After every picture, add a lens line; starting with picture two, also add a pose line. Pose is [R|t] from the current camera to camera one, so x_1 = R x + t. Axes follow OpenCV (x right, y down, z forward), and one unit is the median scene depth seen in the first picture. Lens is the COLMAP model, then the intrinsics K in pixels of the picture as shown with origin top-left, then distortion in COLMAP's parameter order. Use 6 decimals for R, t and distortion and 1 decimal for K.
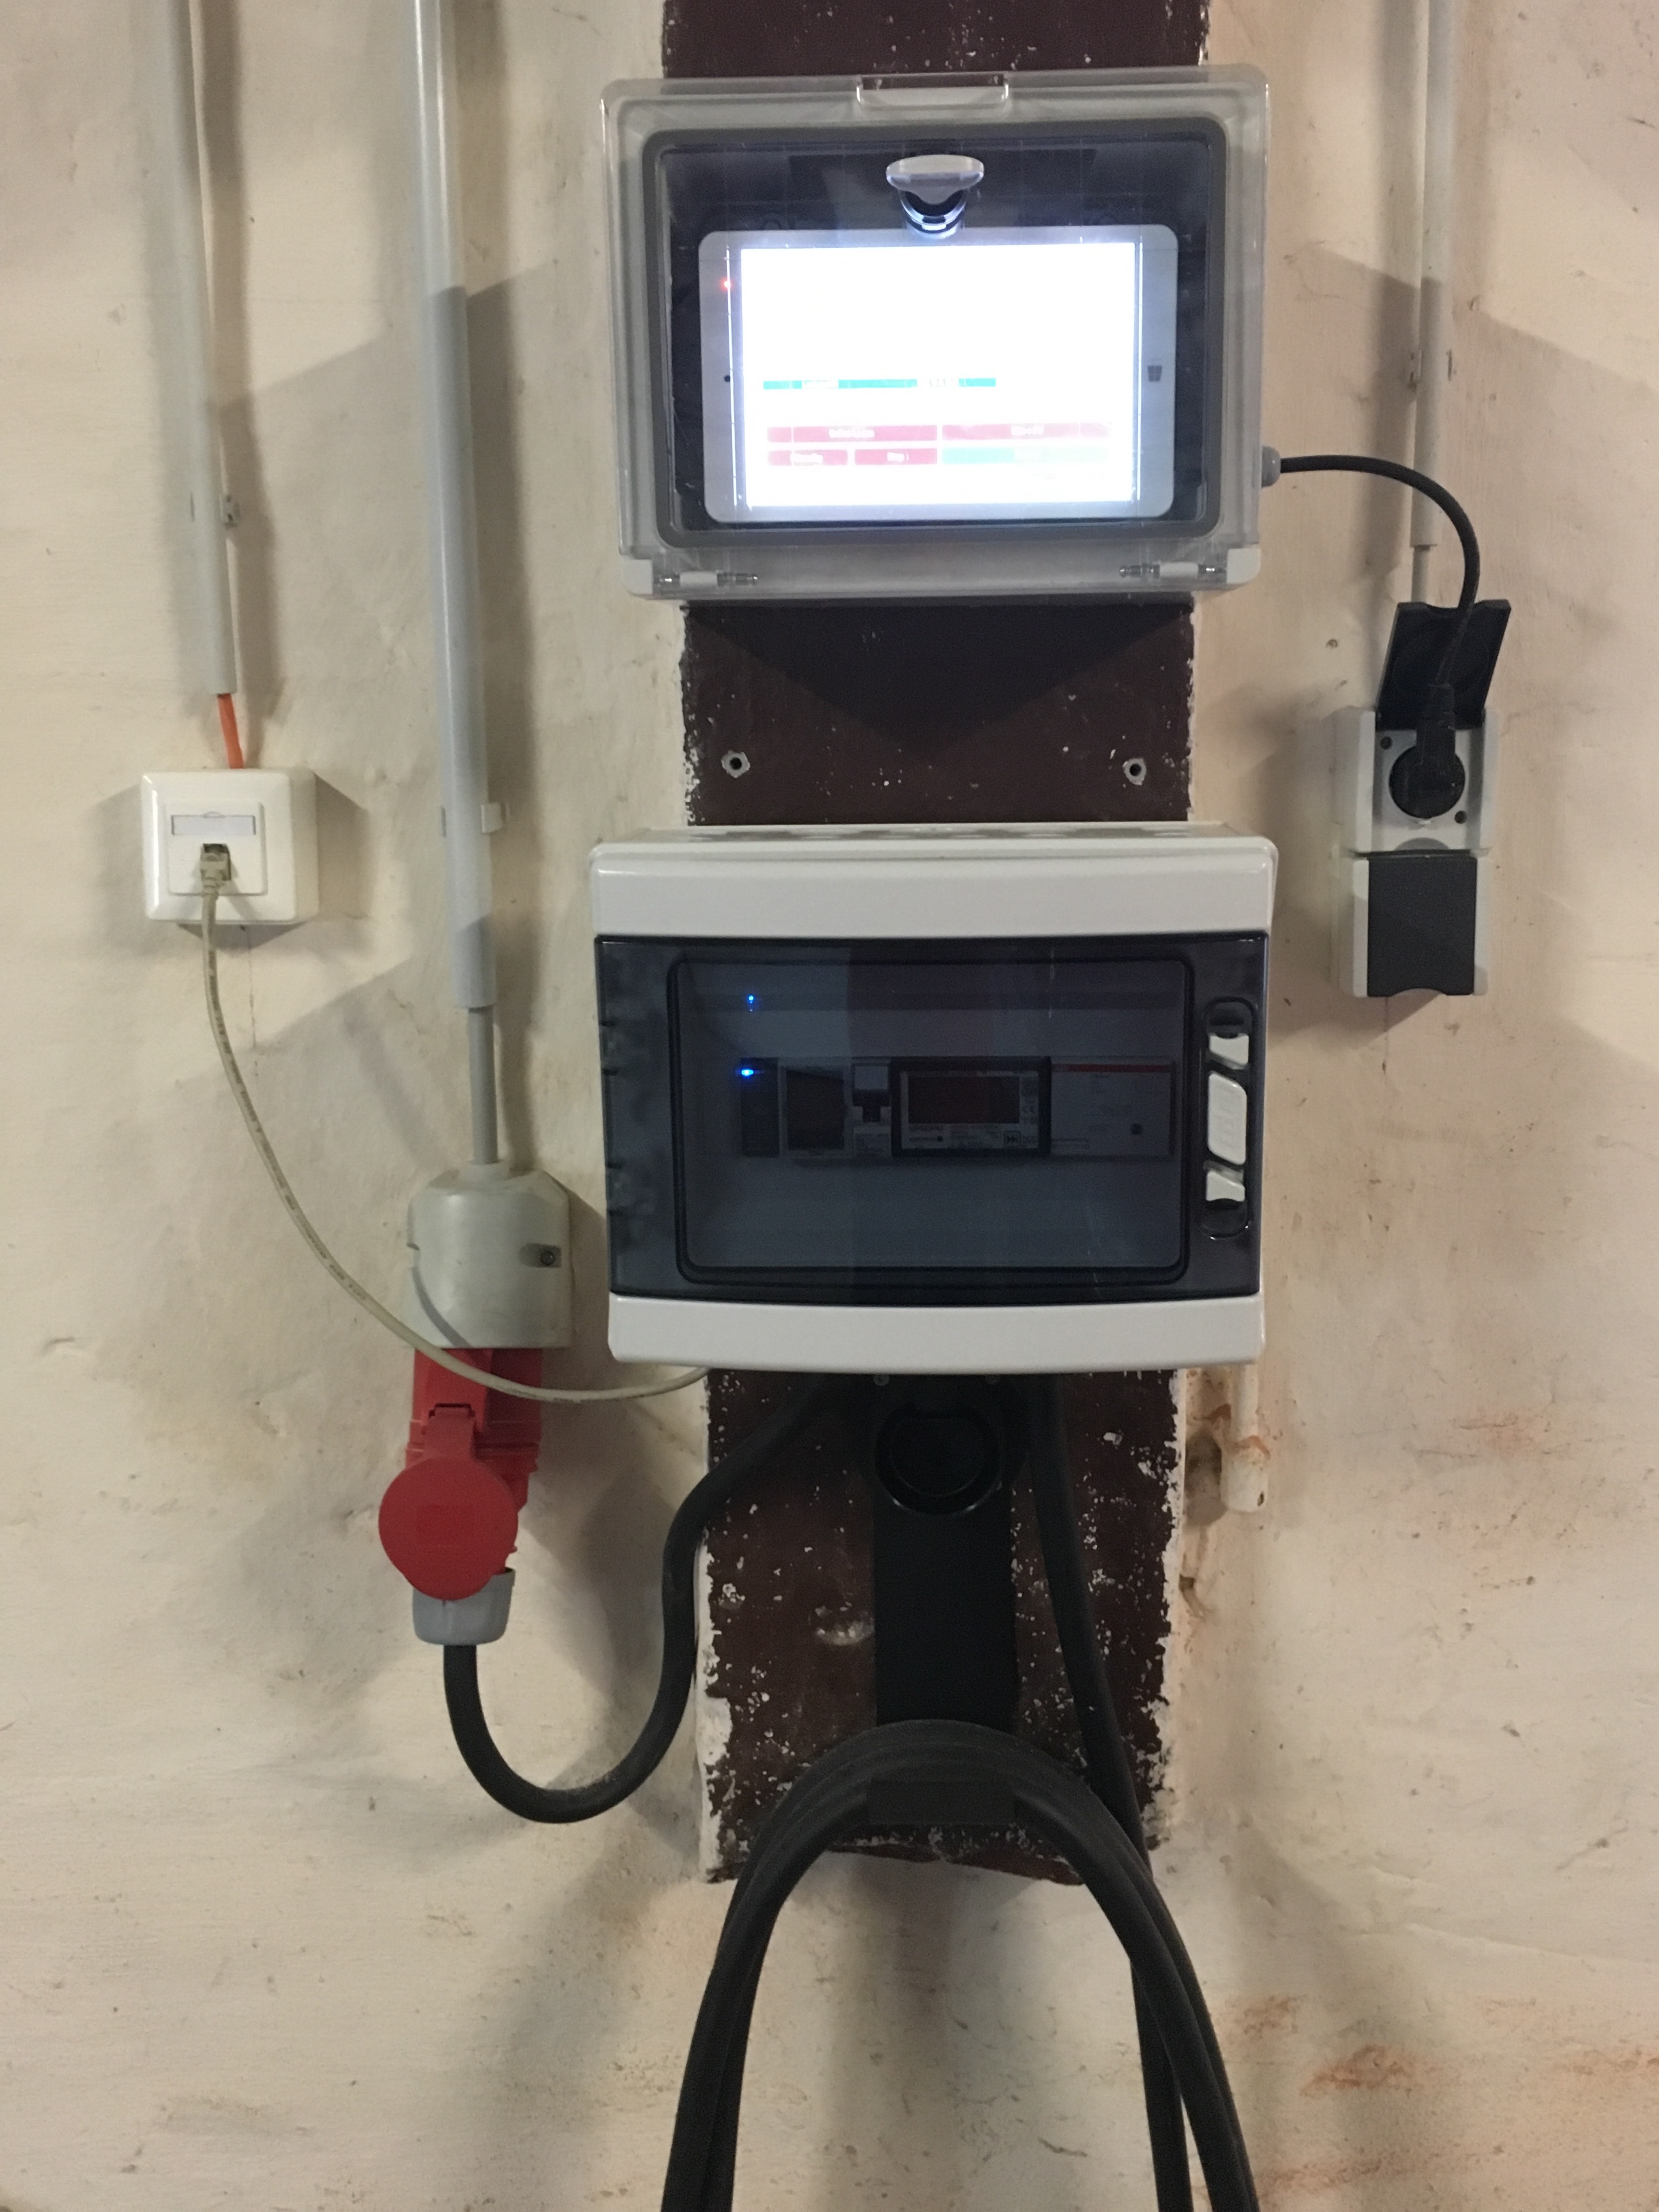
lens RADIAL K [[1853.7, 0, 875.6], [0, 1853.7, 1073.3], [0, 0, 1]] dist [0.009090, -0.047429]
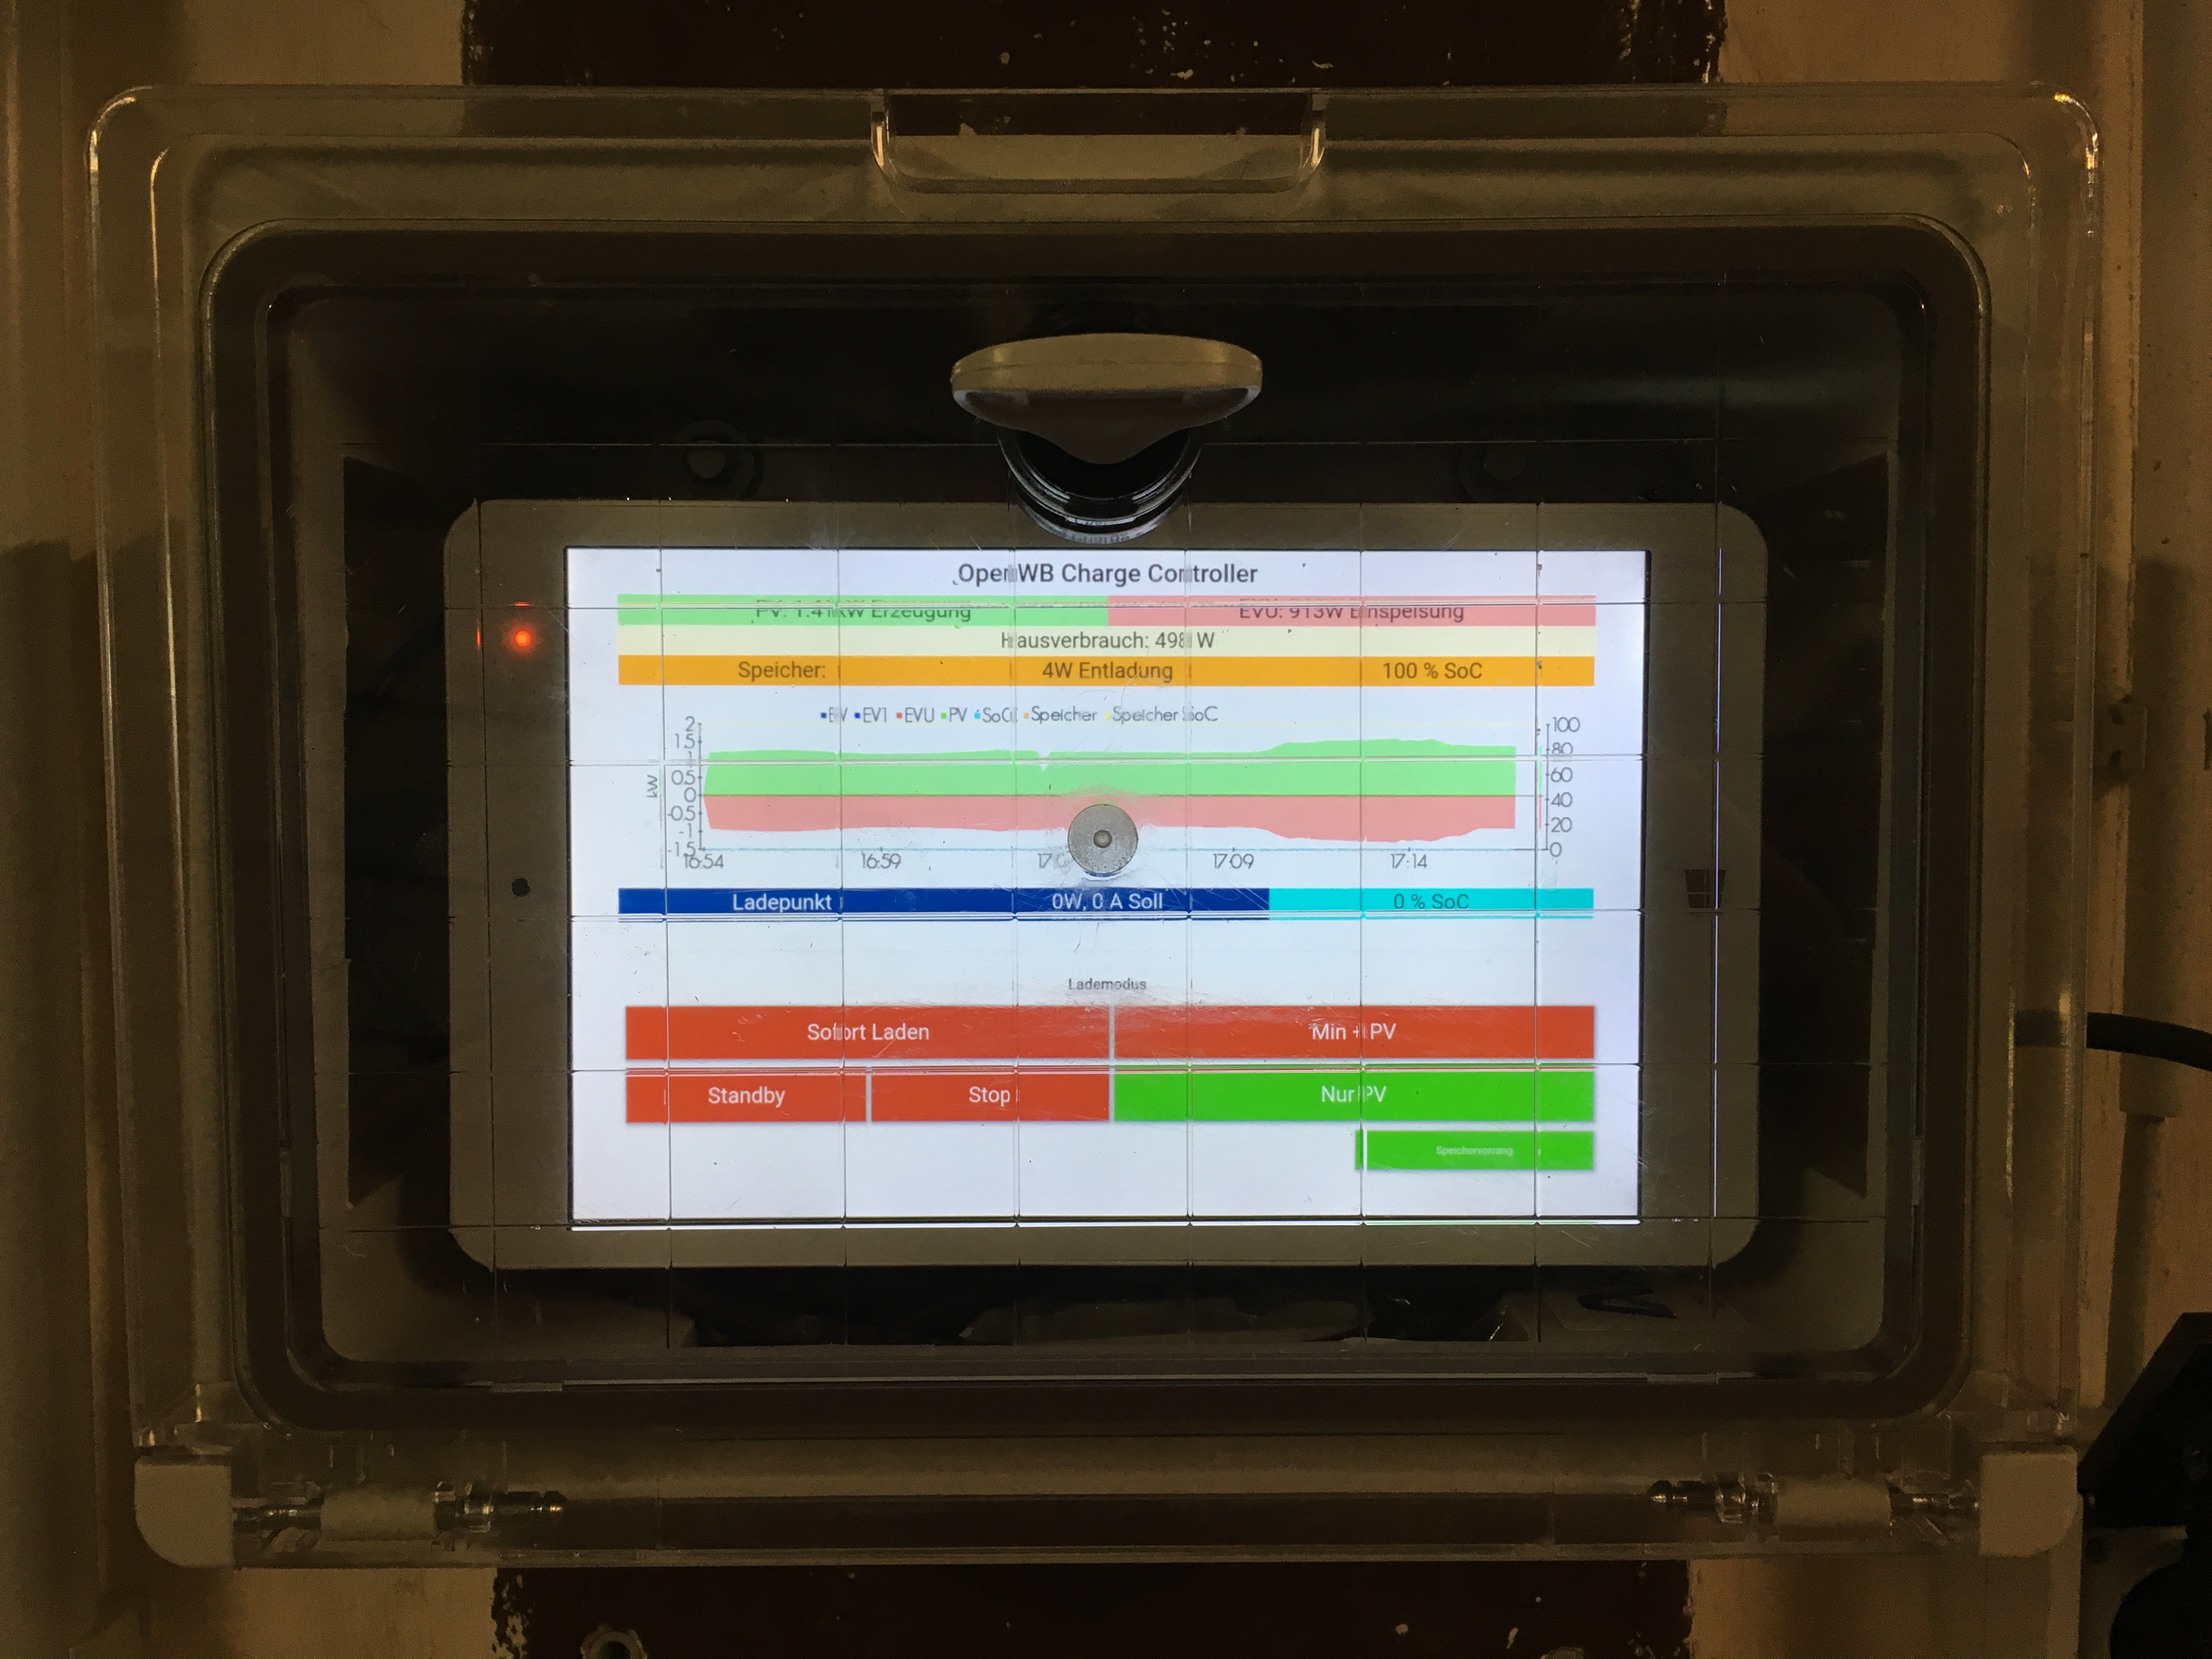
lens RADIAL K [[1853.8, 0, 1104.5], [0, 1853.8, 829.7], [0, 0, 1]] dist [0.009090, -0.047429]
pose [[0.998715, 0.004739, 0.050454, 0.015217], [0.002801, 0.988931, -0.148348, -0.345466], [-0.050598, 0.148299, 0.987647, 0.664490]]
